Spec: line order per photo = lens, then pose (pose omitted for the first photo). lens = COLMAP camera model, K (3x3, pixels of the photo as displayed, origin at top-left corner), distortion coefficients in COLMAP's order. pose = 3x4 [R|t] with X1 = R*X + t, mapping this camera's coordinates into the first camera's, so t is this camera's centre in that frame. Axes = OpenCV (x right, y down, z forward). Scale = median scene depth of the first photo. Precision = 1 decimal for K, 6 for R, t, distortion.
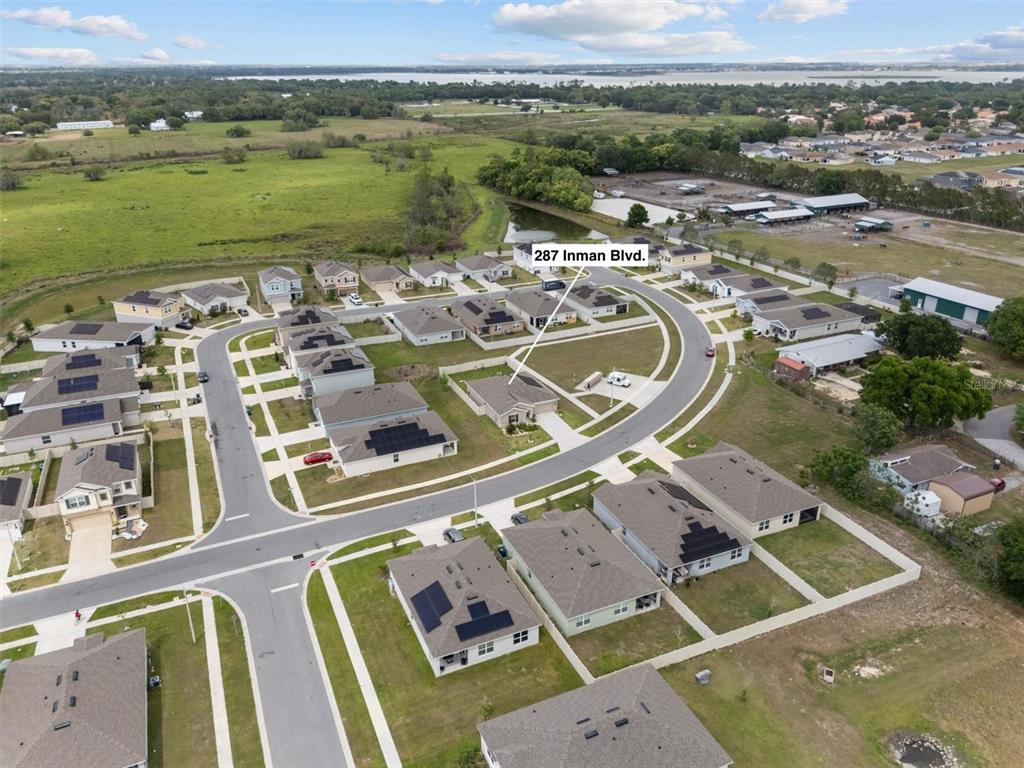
lens RADIAL K [[754.6, 0, 511.8], [0, 754.6, 383.0], [0, 0, 1]] dist [0.002028, -0.002808]
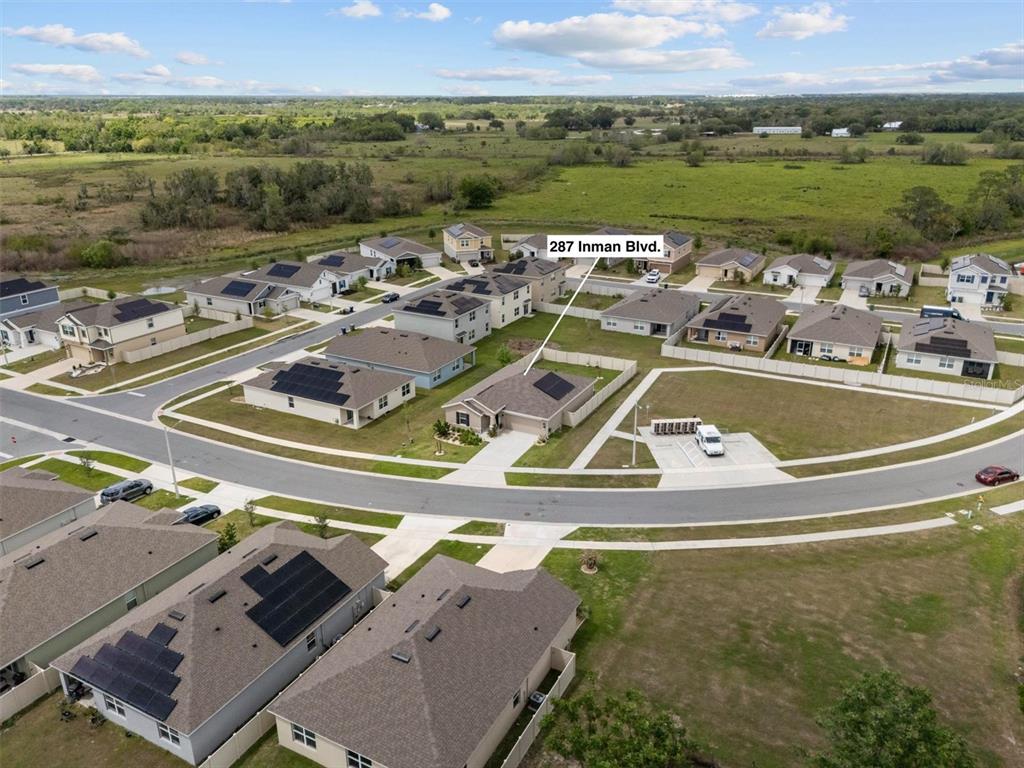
lens RADIAL K [[754.6, 0, 511.8], [0, 754.6, 383.0], [0, 0, 1]] dist [0.002028, -0.002808]
pose [[0.611878, 0.281406, -0.739199, 0.513787], [-0.305349, 0.946160, 0.107439, -0.067378], [0.729635, 0.159974, 0.664862, 0.587741]]
